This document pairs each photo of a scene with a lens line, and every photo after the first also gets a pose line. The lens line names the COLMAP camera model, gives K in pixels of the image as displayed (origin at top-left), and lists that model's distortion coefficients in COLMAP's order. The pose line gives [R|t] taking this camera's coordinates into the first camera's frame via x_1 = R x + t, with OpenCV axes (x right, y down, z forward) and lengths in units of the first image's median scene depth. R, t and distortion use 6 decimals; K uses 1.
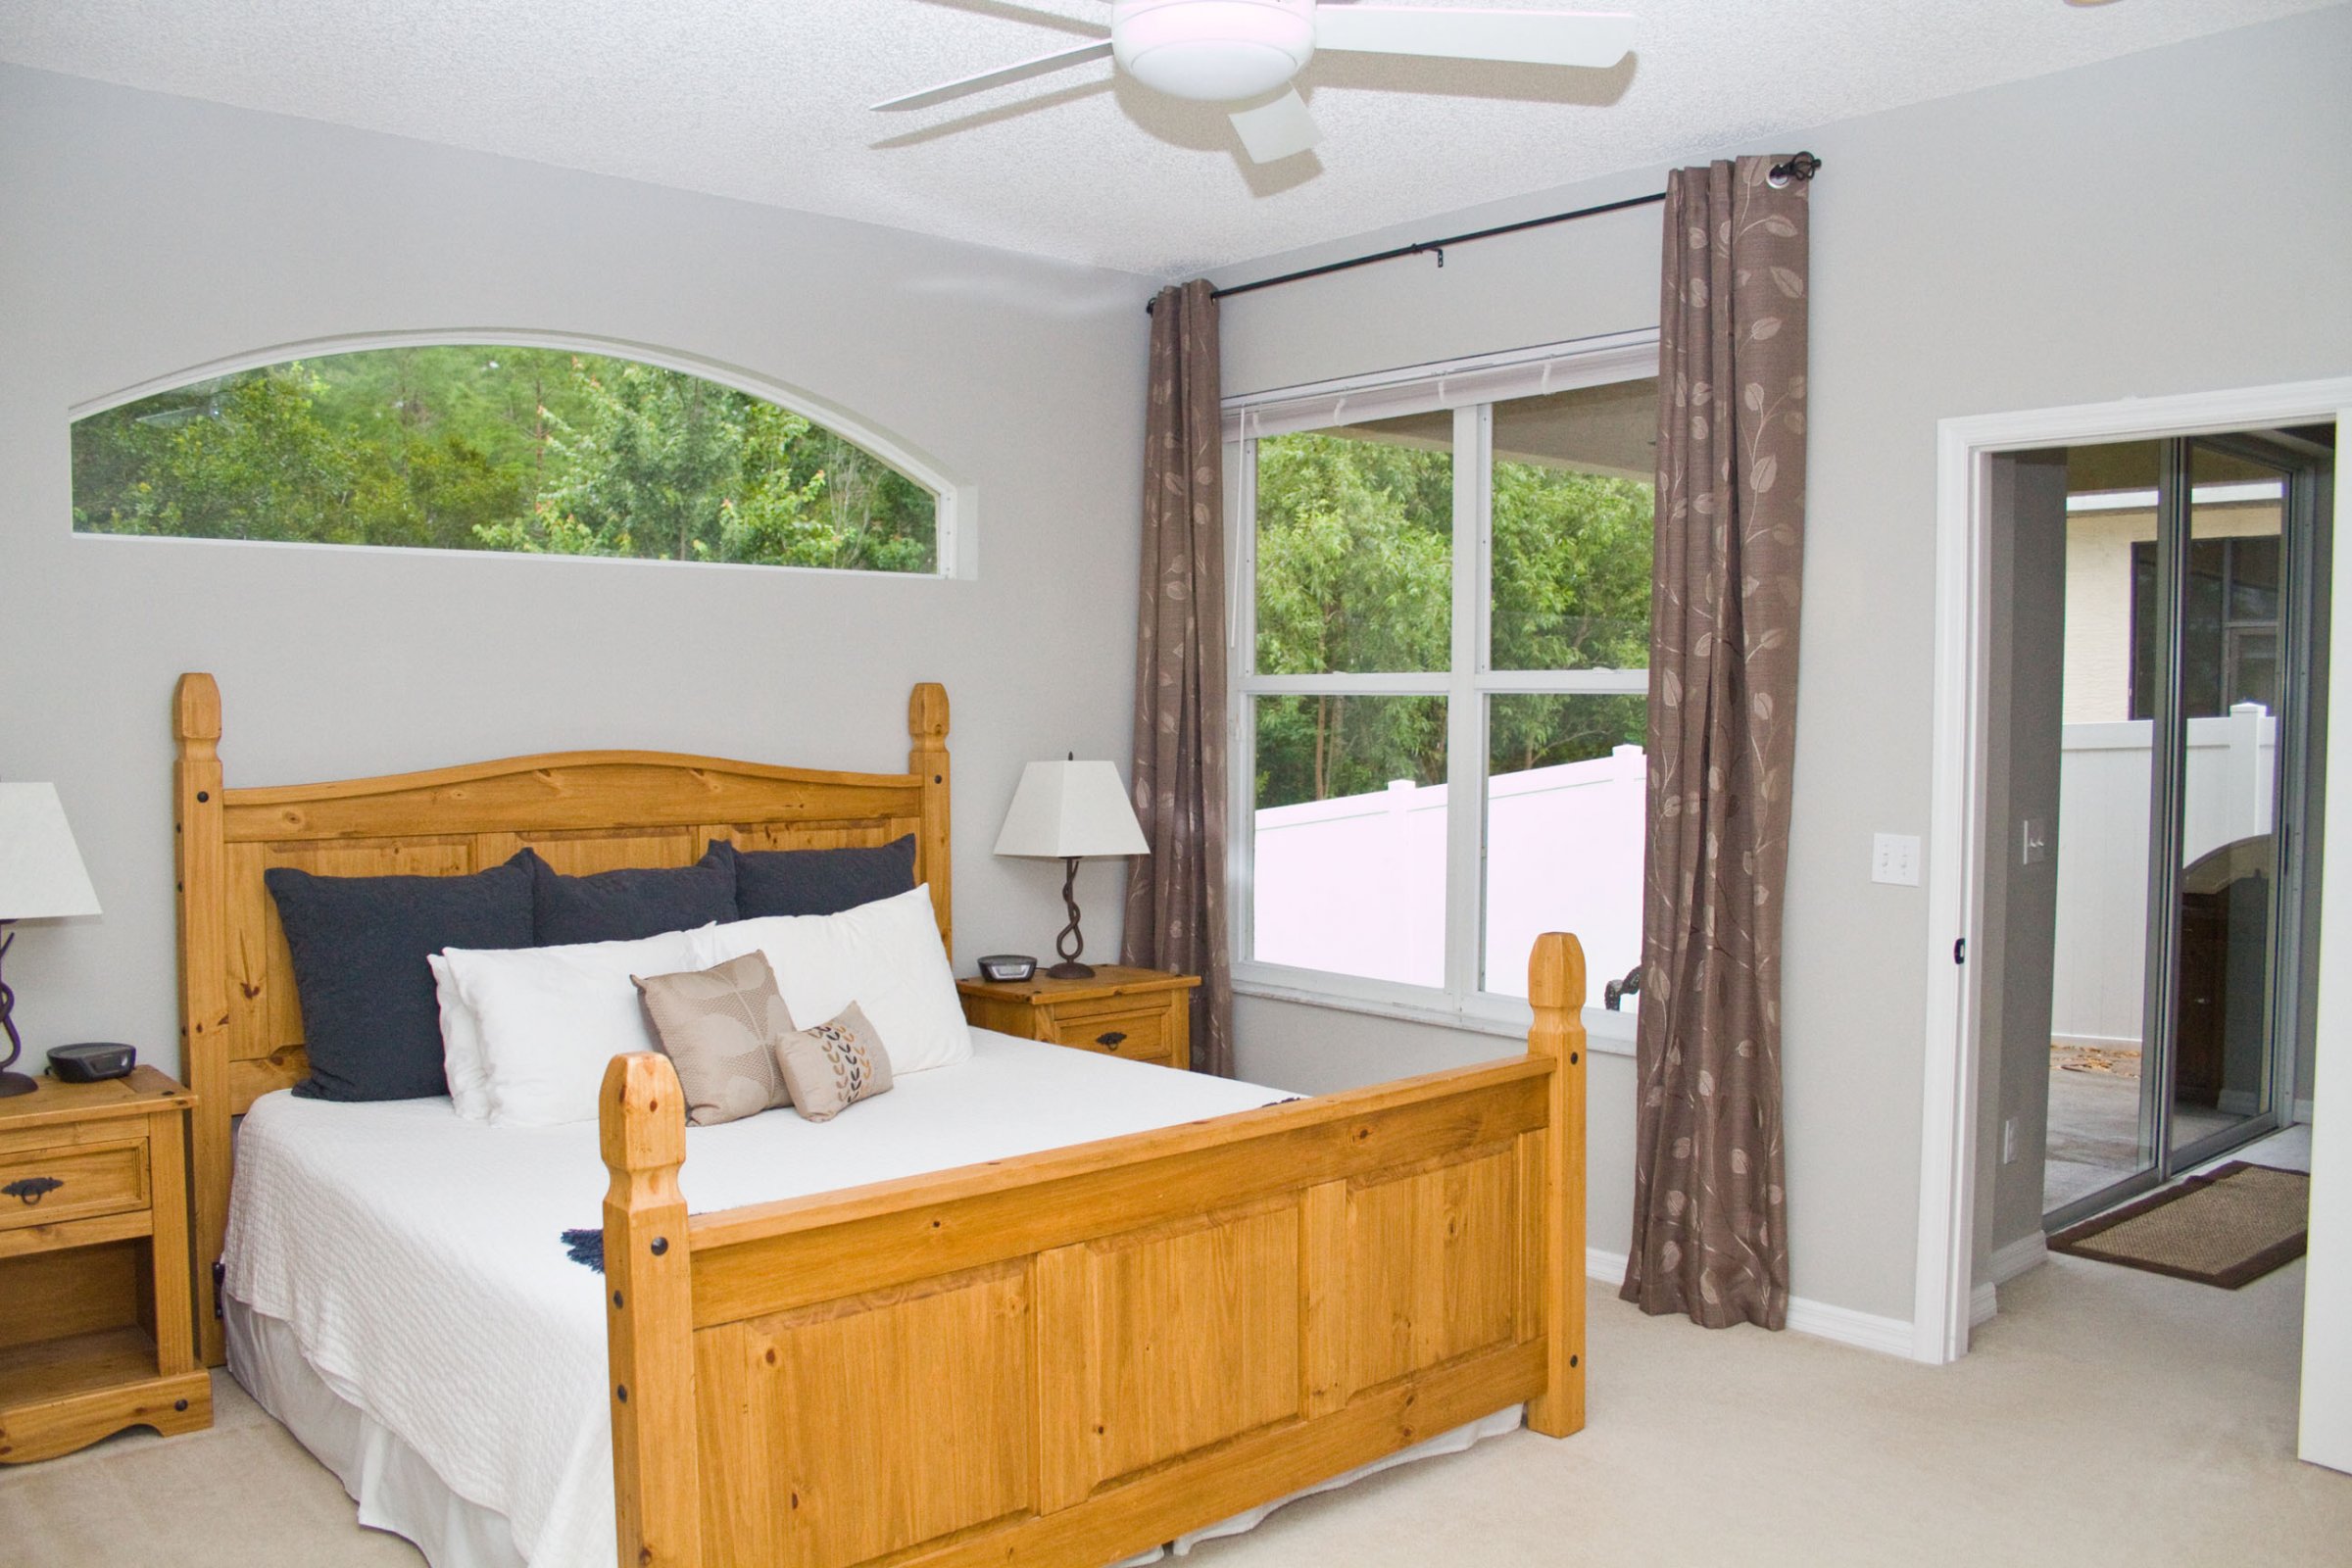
lens RADIAL K [[1927.8, 0, 1195.5], [0, 1927.8, 783.3], [0, 0, 1]] dist [-0.148820, 0.113778]
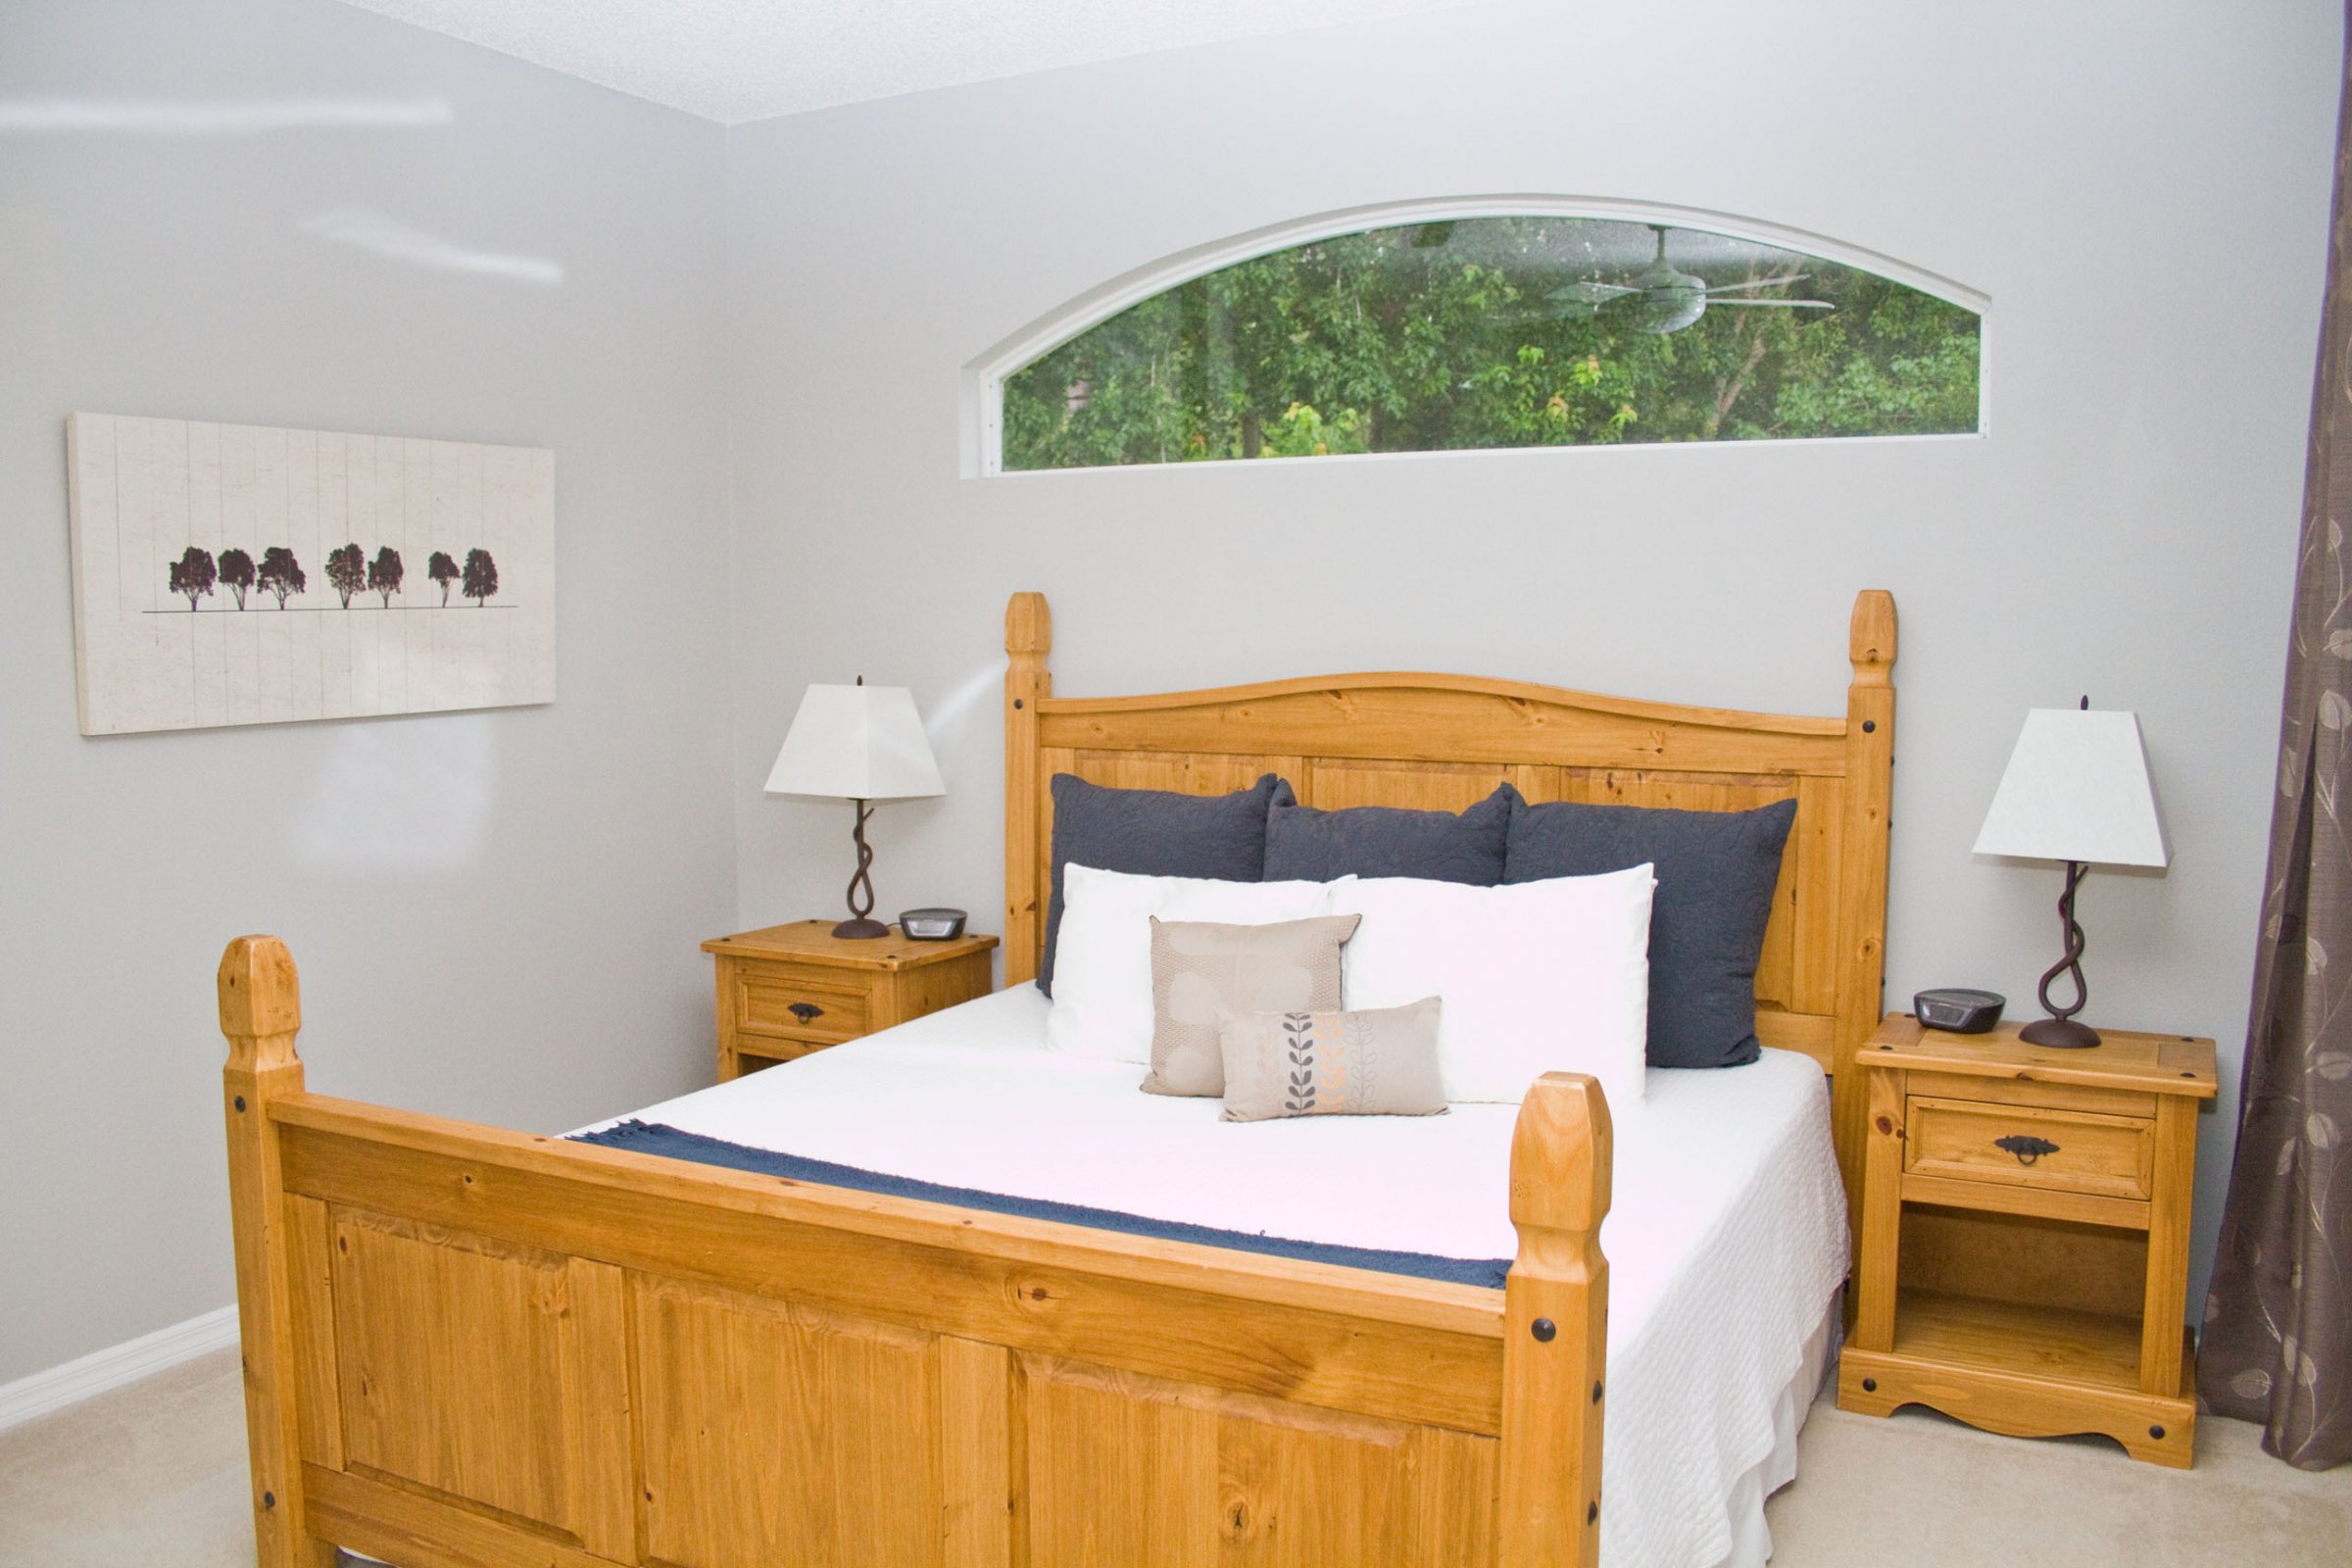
lens RADIAL K [[1927.8, 0, 1168.3], [0, 1927.8, 833.8], [0, 0, 1]] dist [-0.148820, 0.113778]
pose [[0.337895, 0.097616, -0.936108, 0.550420], [-0.033790, 0.995224, 0.091584, -0.022765], [0.940577, 0.000686, 0.339579, 0.667067]]
